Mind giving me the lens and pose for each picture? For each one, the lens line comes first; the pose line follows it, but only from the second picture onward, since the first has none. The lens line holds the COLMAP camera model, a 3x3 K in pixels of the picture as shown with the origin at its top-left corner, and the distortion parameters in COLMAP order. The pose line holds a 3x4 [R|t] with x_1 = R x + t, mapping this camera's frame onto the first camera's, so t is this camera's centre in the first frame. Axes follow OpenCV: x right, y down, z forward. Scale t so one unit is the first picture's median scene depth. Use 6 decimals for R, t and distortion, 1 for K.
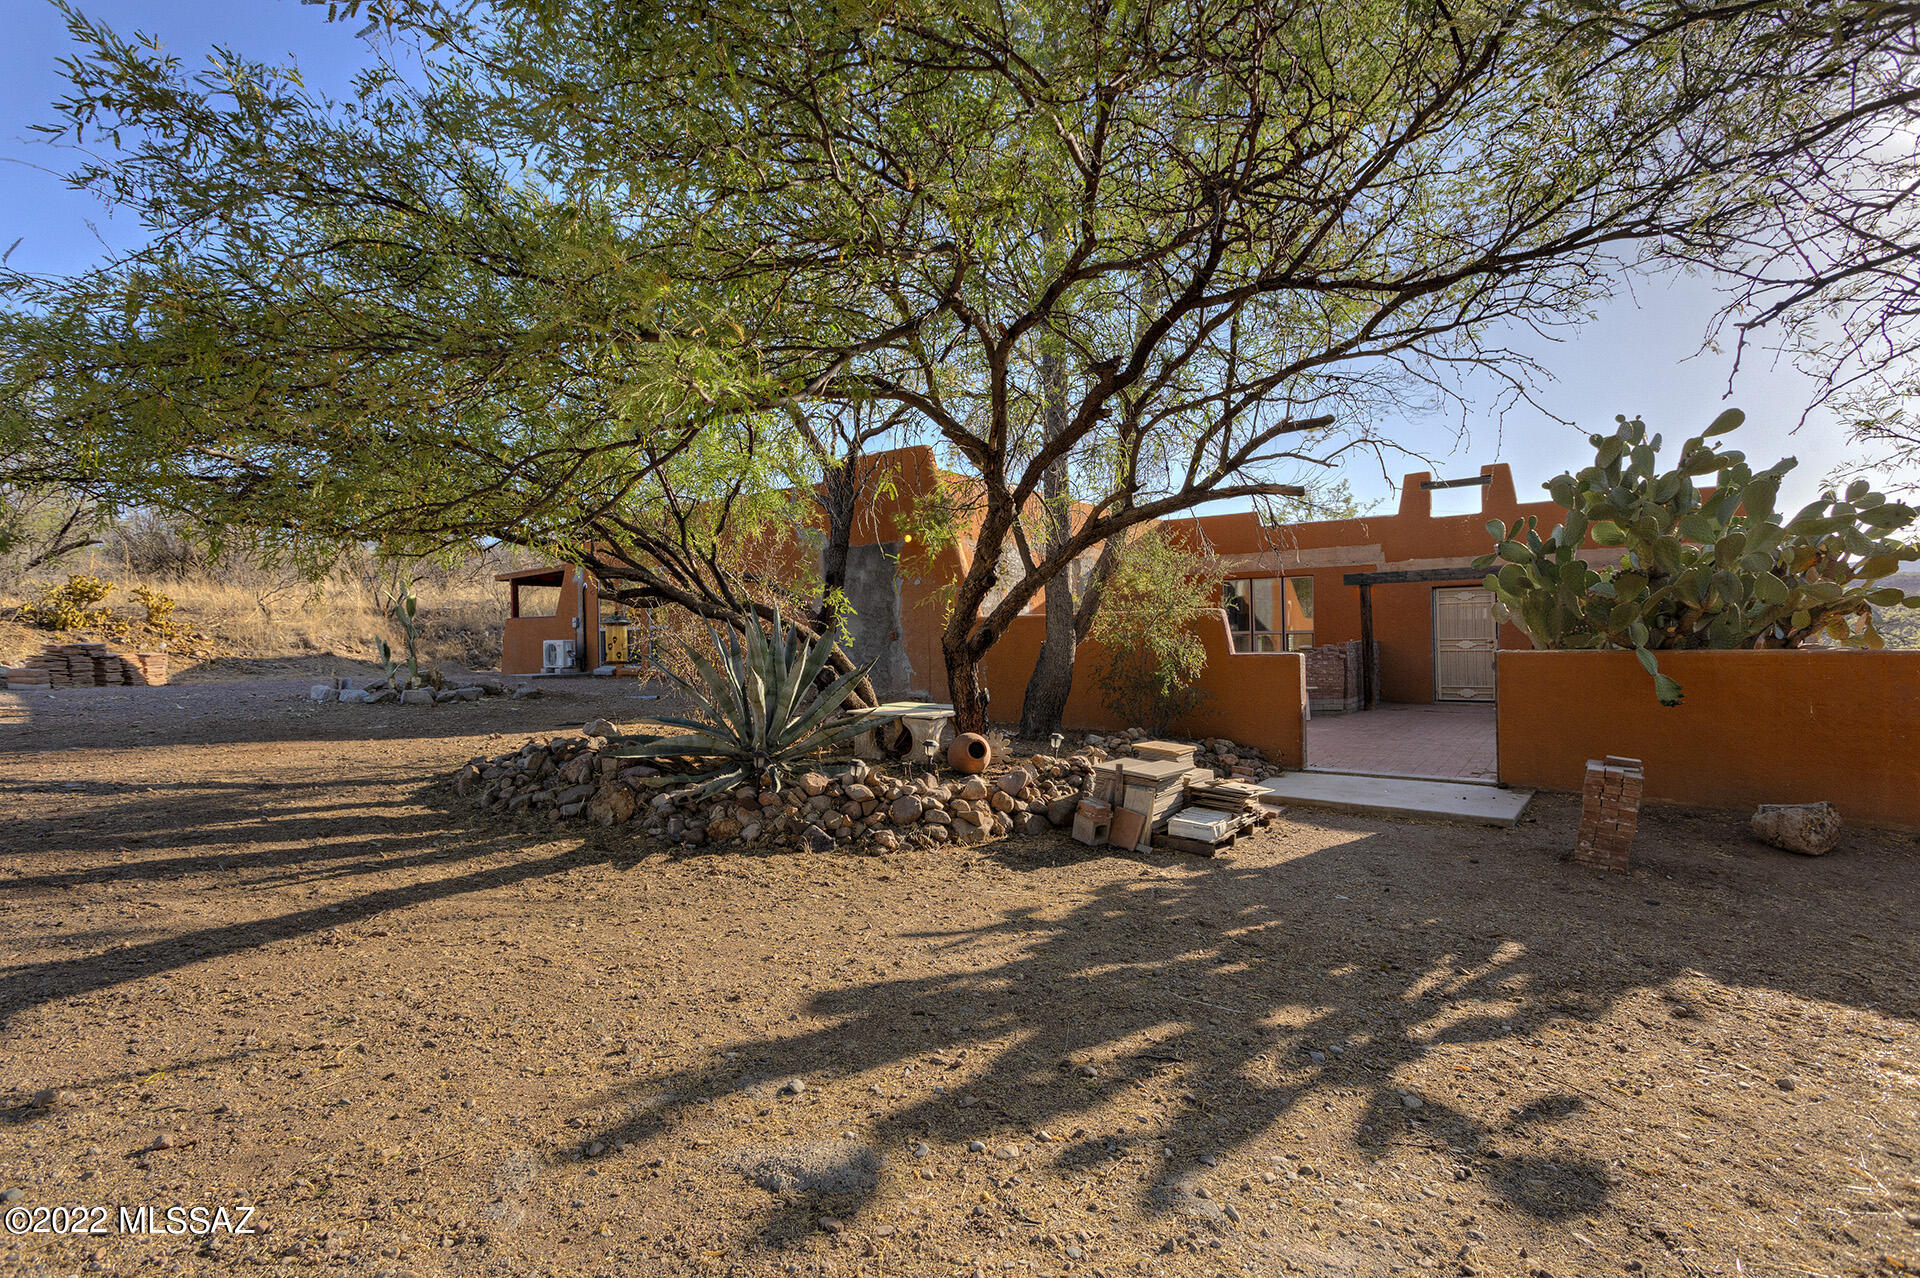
lens RADIAL K [[908.5, 0, 969.7], [0, 908.5, 638.7], [0, 0, 1]] dist [0.005146, 0.000855]
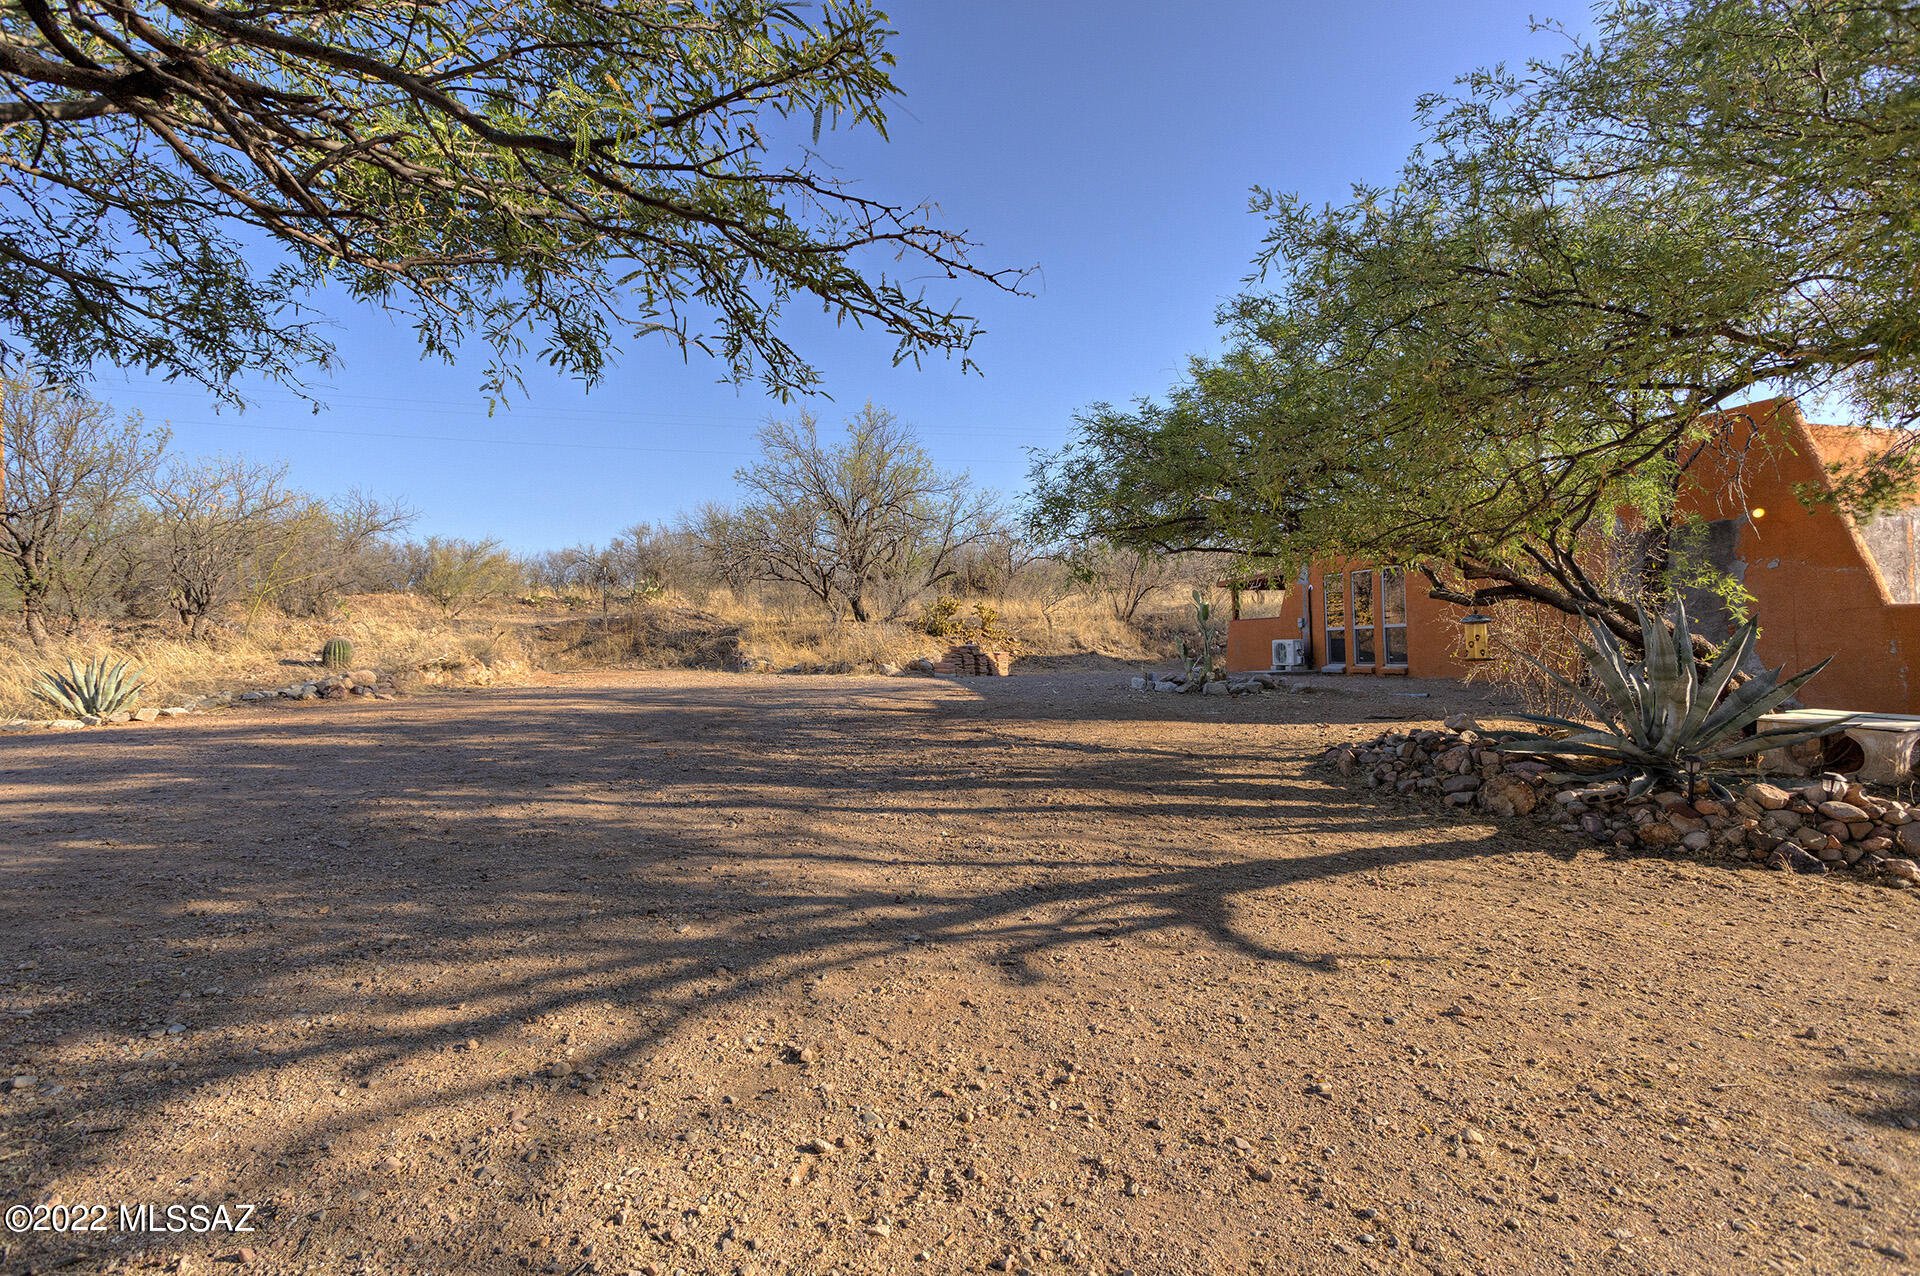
lens RADIAL K [[908.5, 0, 961.8], [0, 908.5, 657.0], [0, 0, 1]] dist [0.005146, 0.000855]
pose [[0.782948, 0.001927, -0.622084, -0.233916], [0.010952, 0.999798, 0.016881, 0.000481], [0.621991, -0.020030, 0.782768, -0.183661]]
